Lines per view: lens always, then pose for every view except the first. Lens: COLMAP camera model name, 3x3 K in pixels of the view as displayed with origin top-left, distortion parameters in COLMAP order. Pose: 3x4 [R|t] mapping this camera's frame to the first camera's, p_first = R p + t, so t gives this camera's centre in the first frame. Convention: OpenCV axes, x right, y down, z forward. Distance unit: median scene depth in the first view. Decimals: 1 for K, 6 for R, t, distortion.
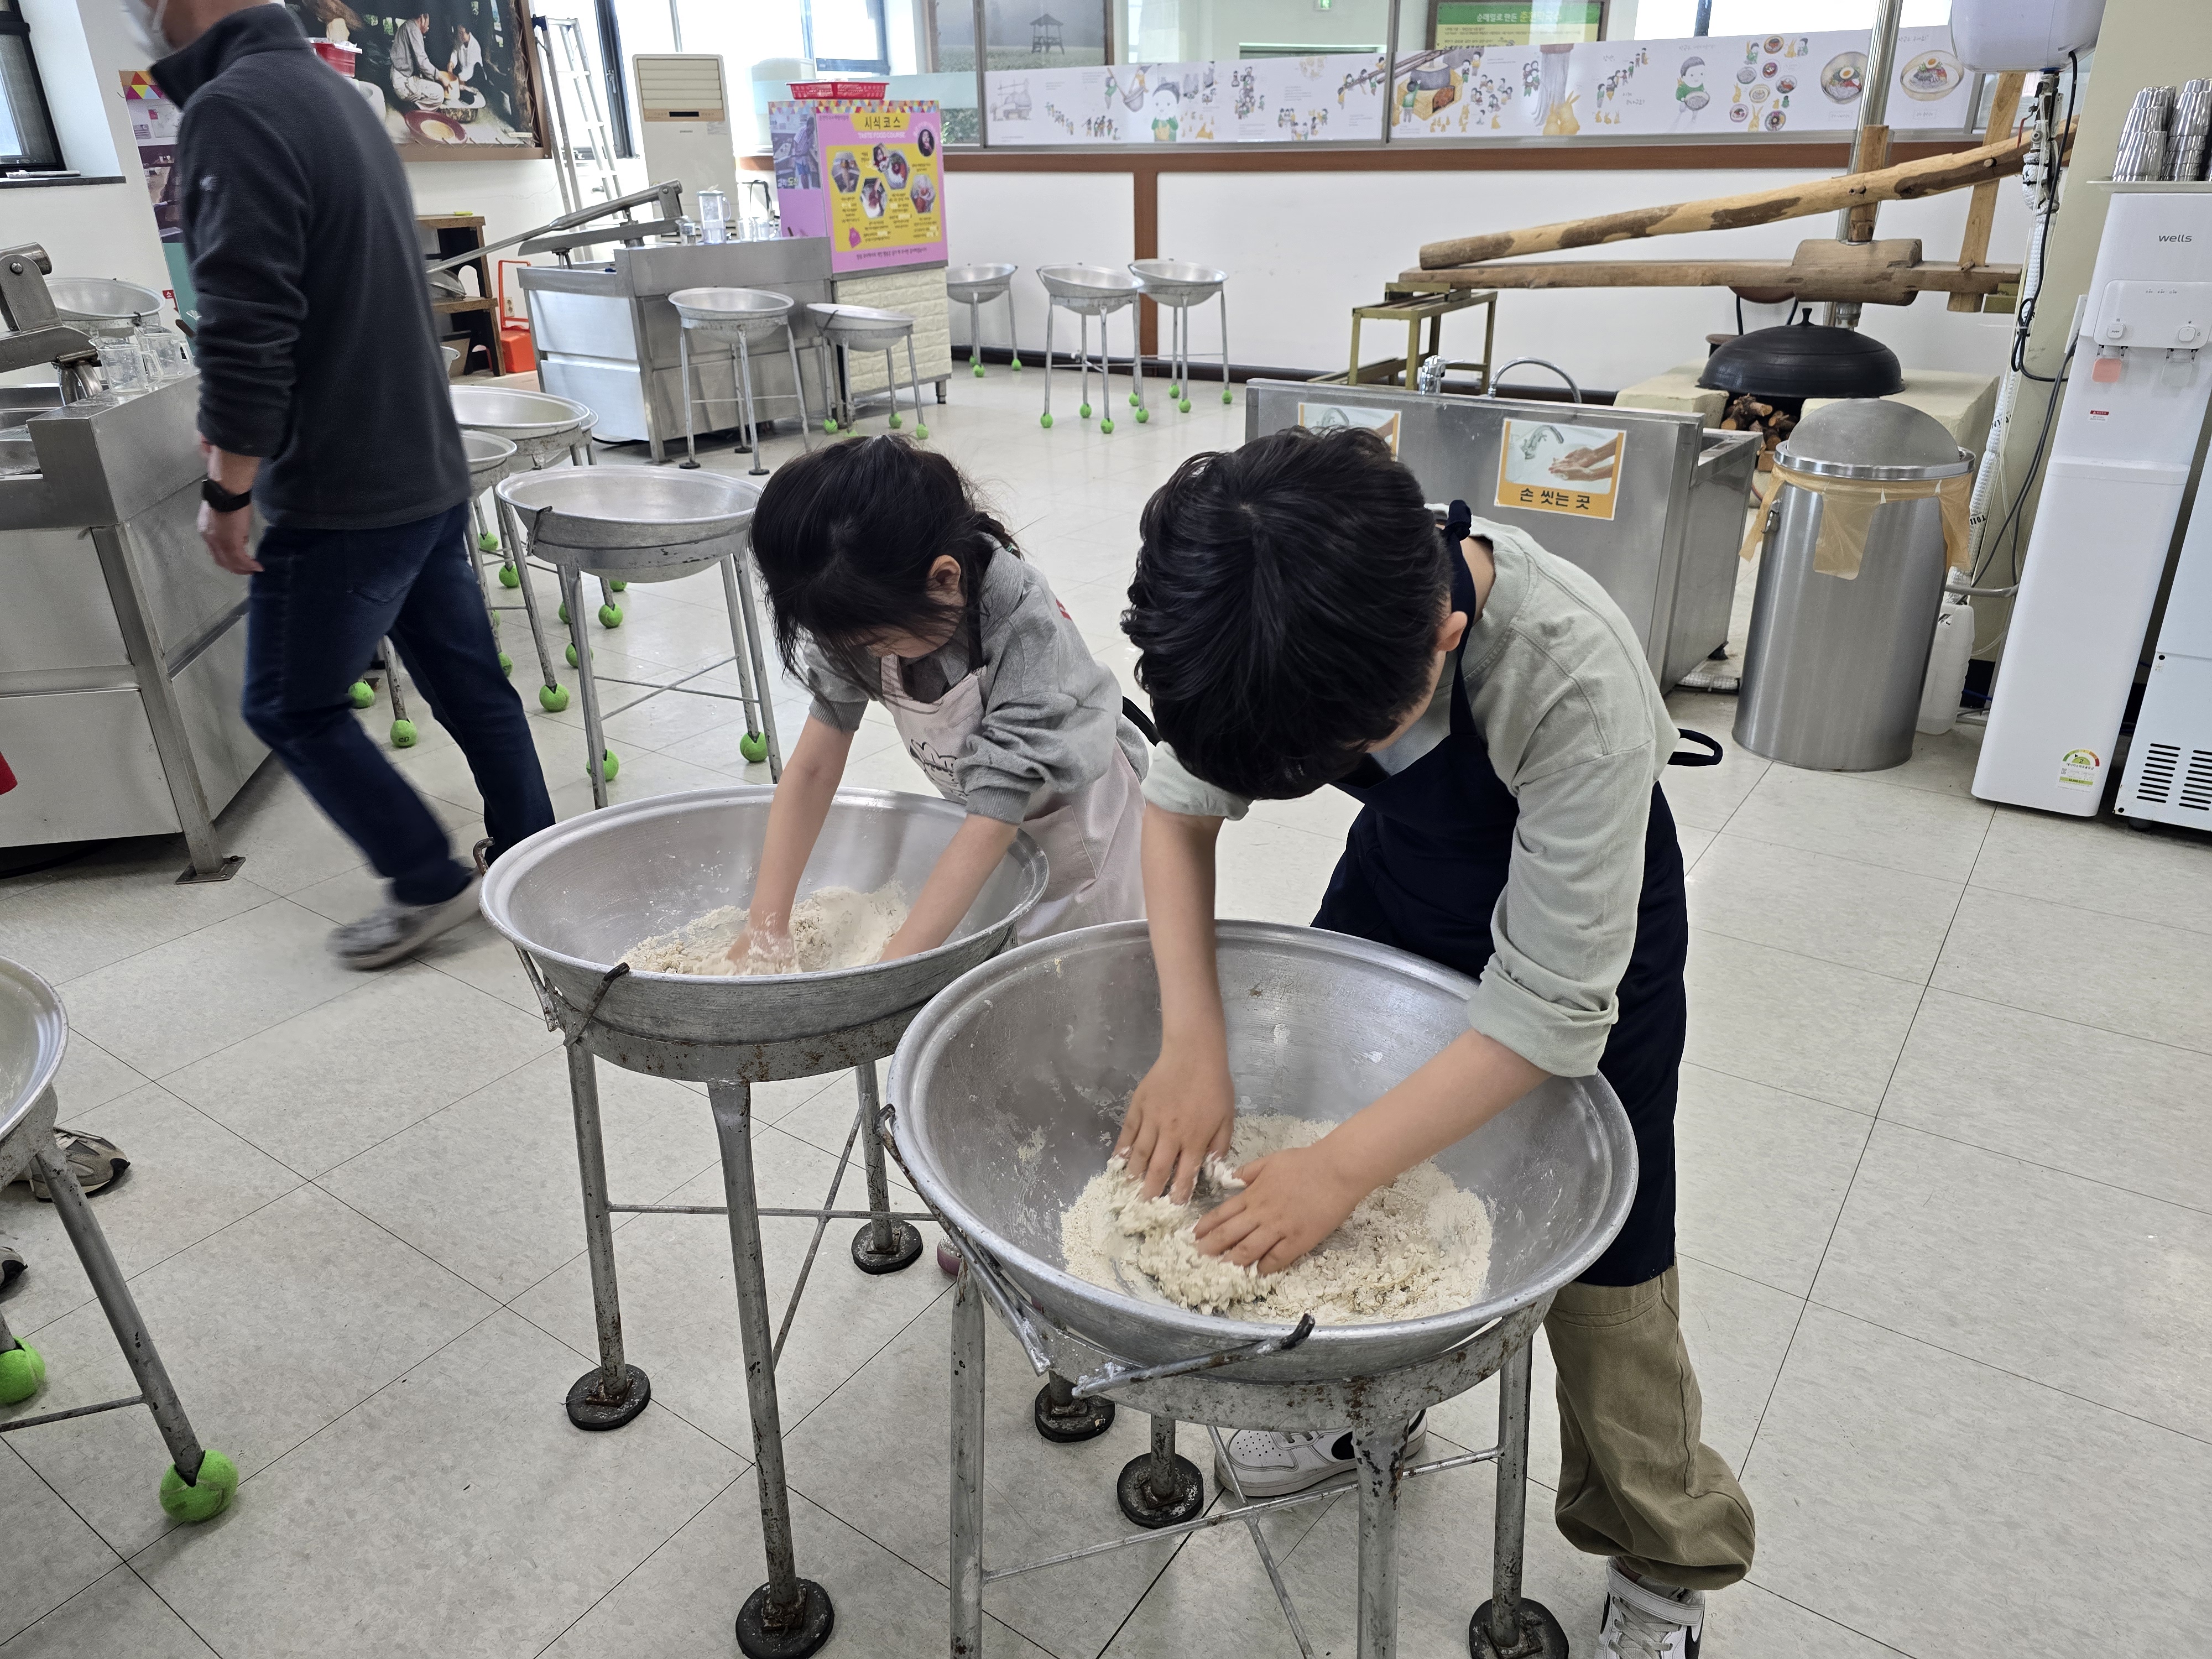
lens RADIAL K [[1477.4, 0, 1106.0], [0, 1477.4, 829.5], [0, 0, 1]] dist [0.050800, -0.056122]
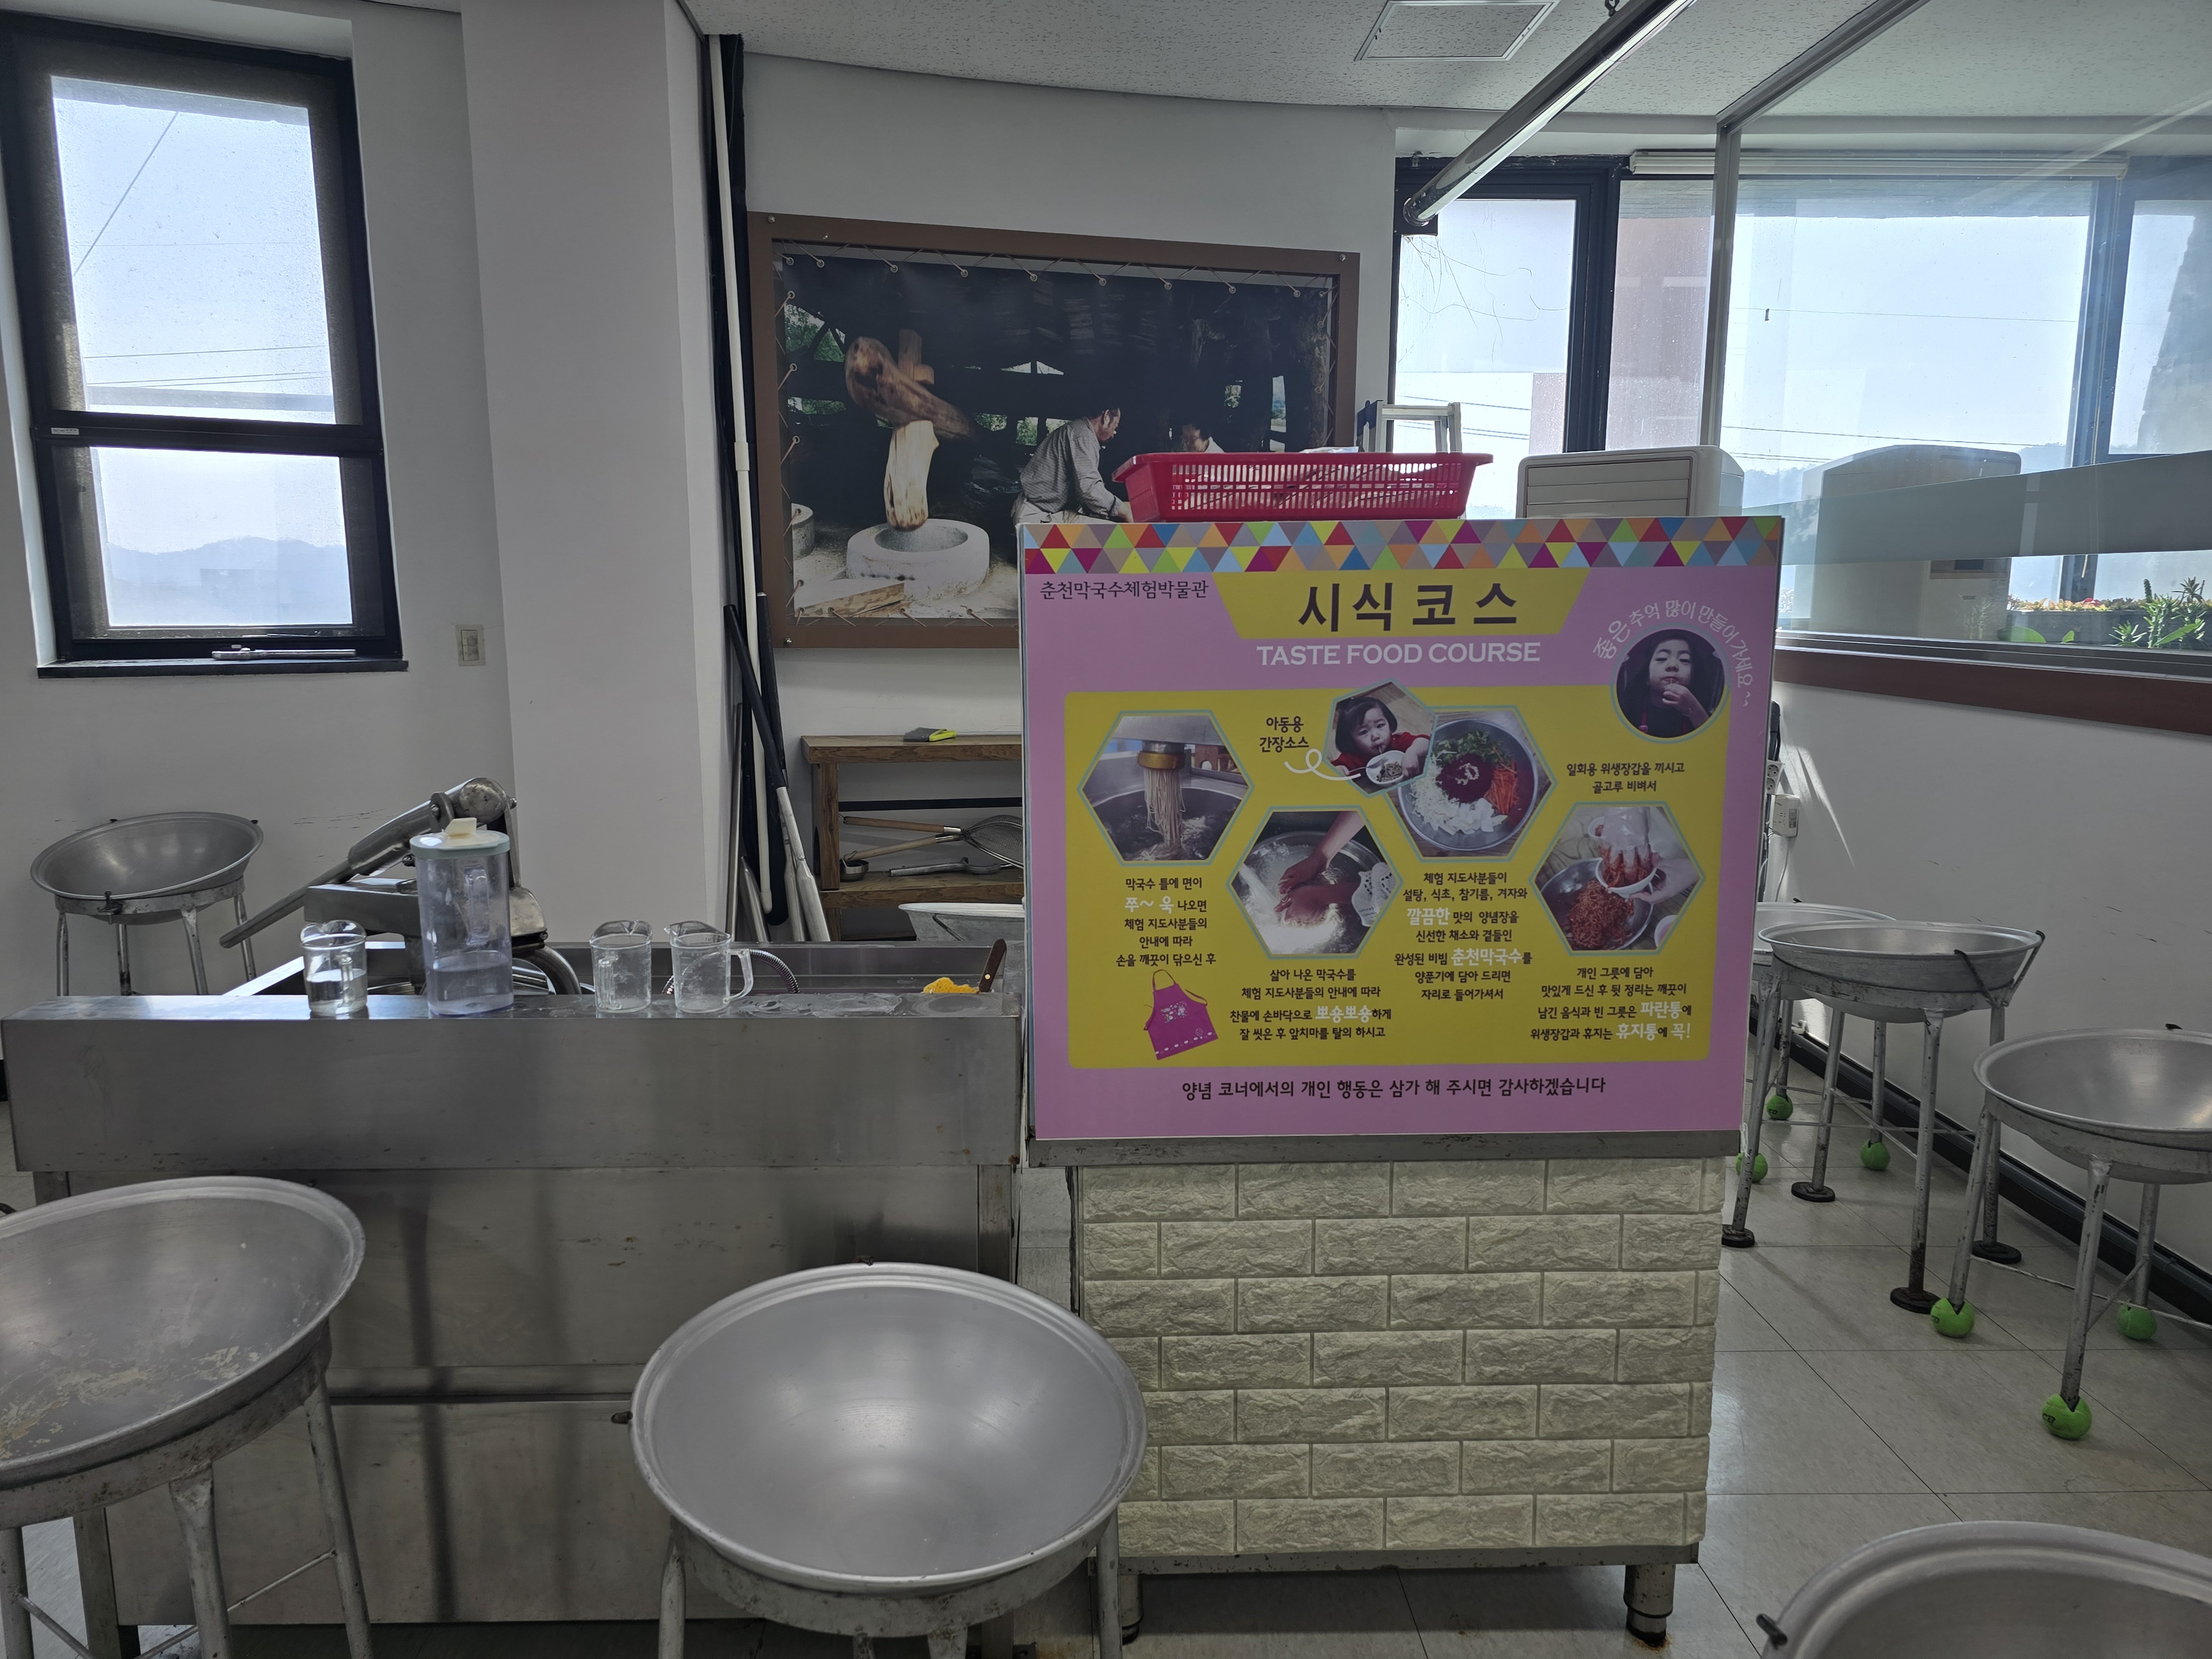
lens RADIAL K [[1477.4, 0, 1106.0], [0, 1477.4, 829.5], [0, 0, 1]] dist [0.050800, -0.056122]
pose [[0.589948, 0.141723, -0.794906, 0.017809], [-0.348200, 0.932885, -0.092097, -0.417346], [0.728504, 0.331118, 0.599702, 0.865298]]
